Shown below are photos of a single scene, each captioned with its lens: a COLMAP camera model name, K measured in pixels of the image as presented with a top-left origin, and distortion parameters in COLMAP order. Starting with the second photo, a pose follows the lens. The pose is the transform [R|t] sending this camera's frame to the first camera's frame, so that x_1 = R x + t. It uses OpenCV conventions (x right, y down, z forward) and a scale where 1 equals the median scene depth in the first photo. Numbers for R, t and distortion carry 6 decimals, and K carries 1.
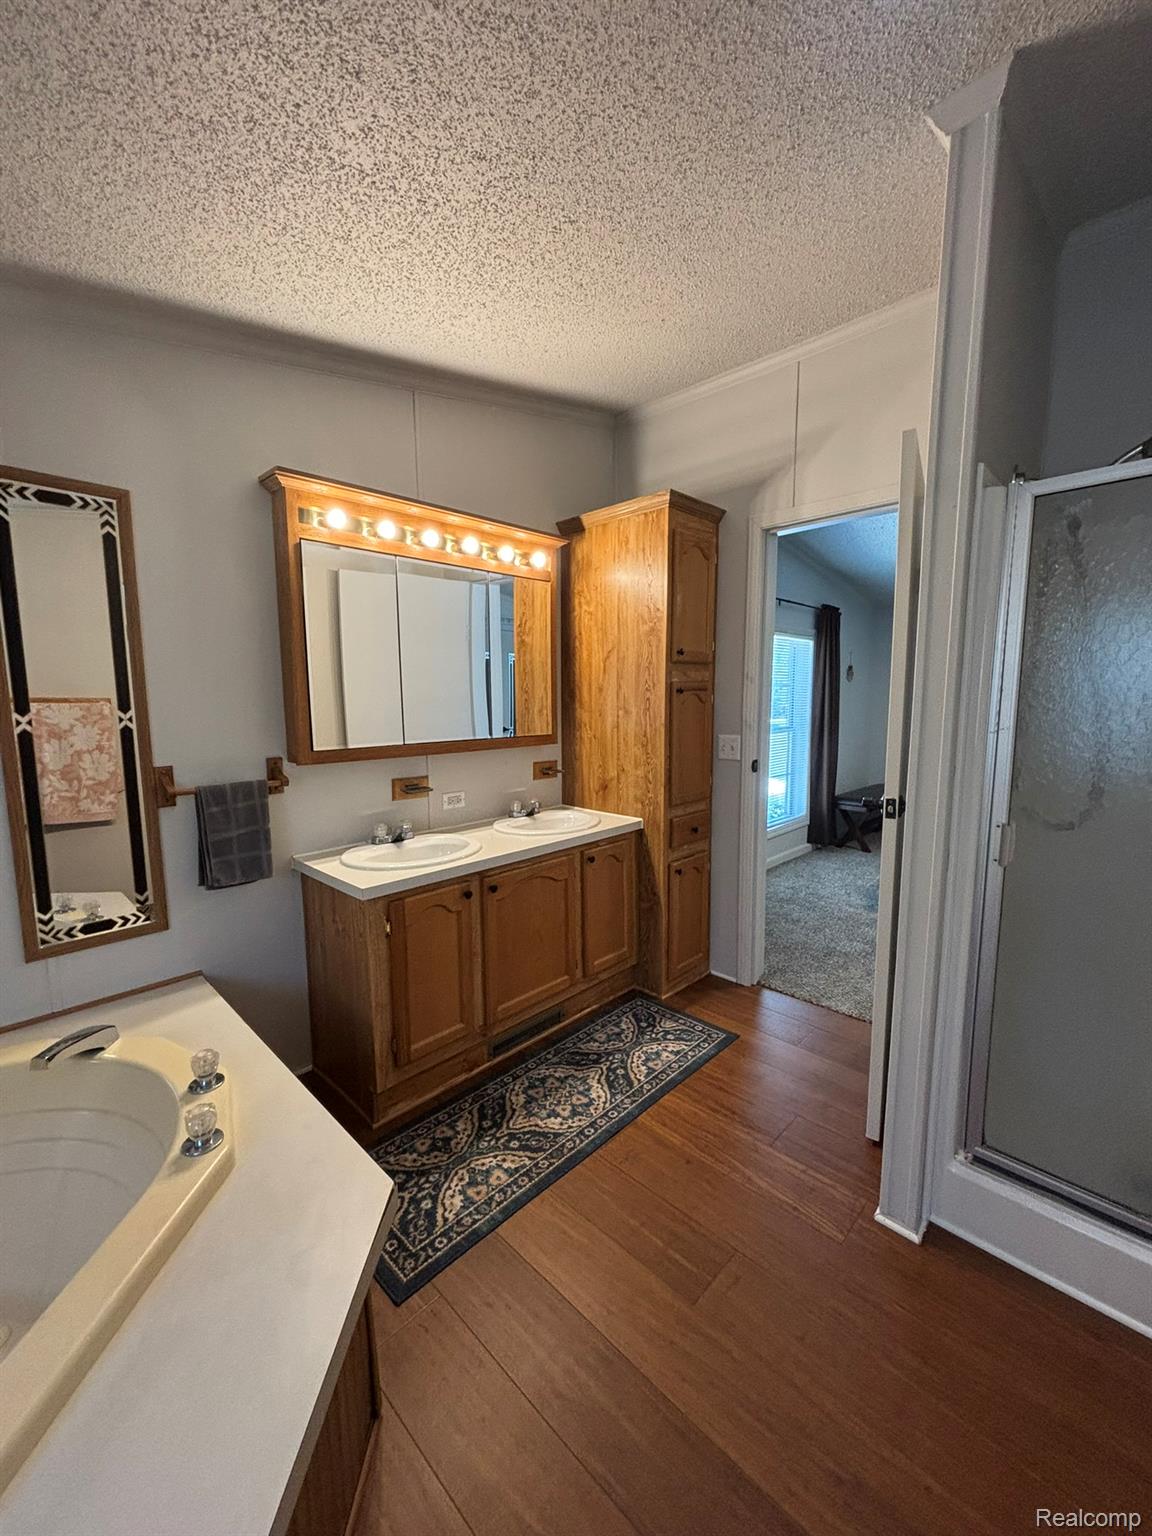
lens RADIAL K [[615.7, 0, 568.2], [0, 615.7, 768.2], [0, 0, 1]] dist [0.000432, -0.000408]
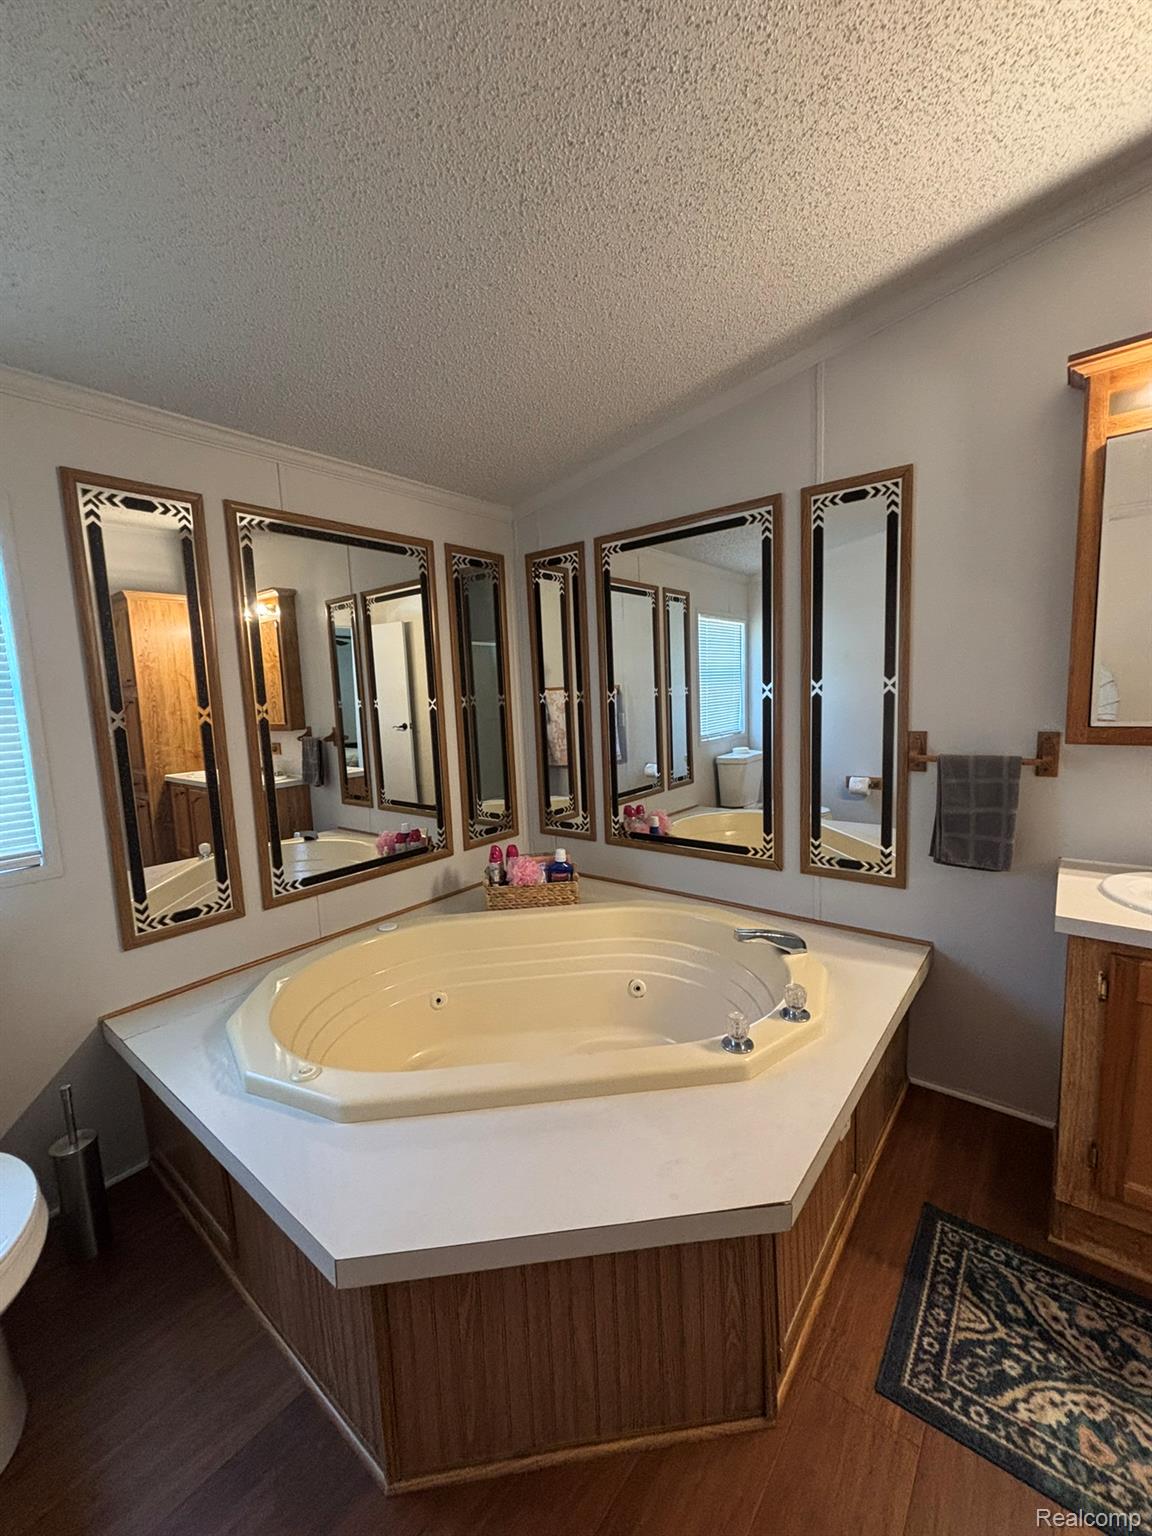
lens RADIAL K [[615.7, 0, 584.6], [0, 615.7, 766.6], [0, 0, 1]] dist [0.000432, -0.000408]
pose [[0.109553, 0.120794, -0.986614, 0.302289], [-0.081247, 0.990355, 0.112230, -0.014771], [0.990655, 0.067864, 0.118311, 0.348338]]
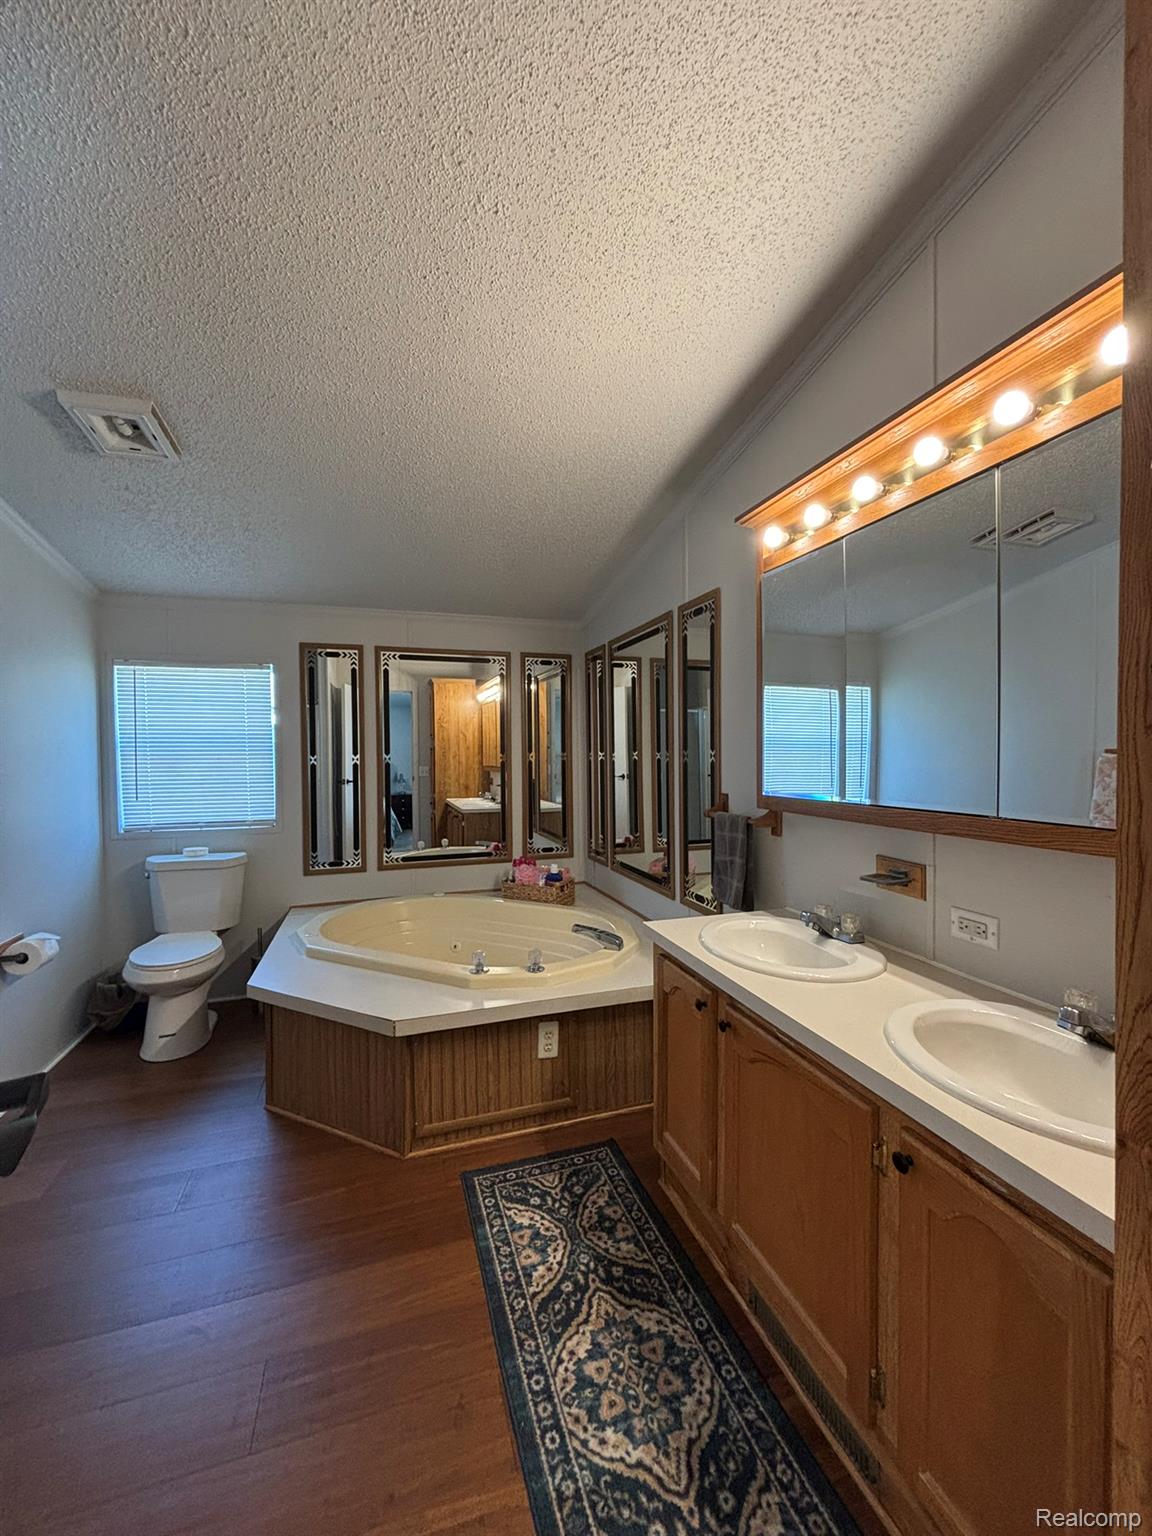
lens RADIAL K [[615.7, 0, 584.6], [0, 615.7, 768.7], [0, 0, 1]] dist [0.000432, -0.000408]
pose [[-0.446276, 0.034673, -0.894224, 0.620150], [-0.094127, 0.991888, 0.085435, -0.139017], [0.889932, 0.122298, -0.439391, 1.333946]]
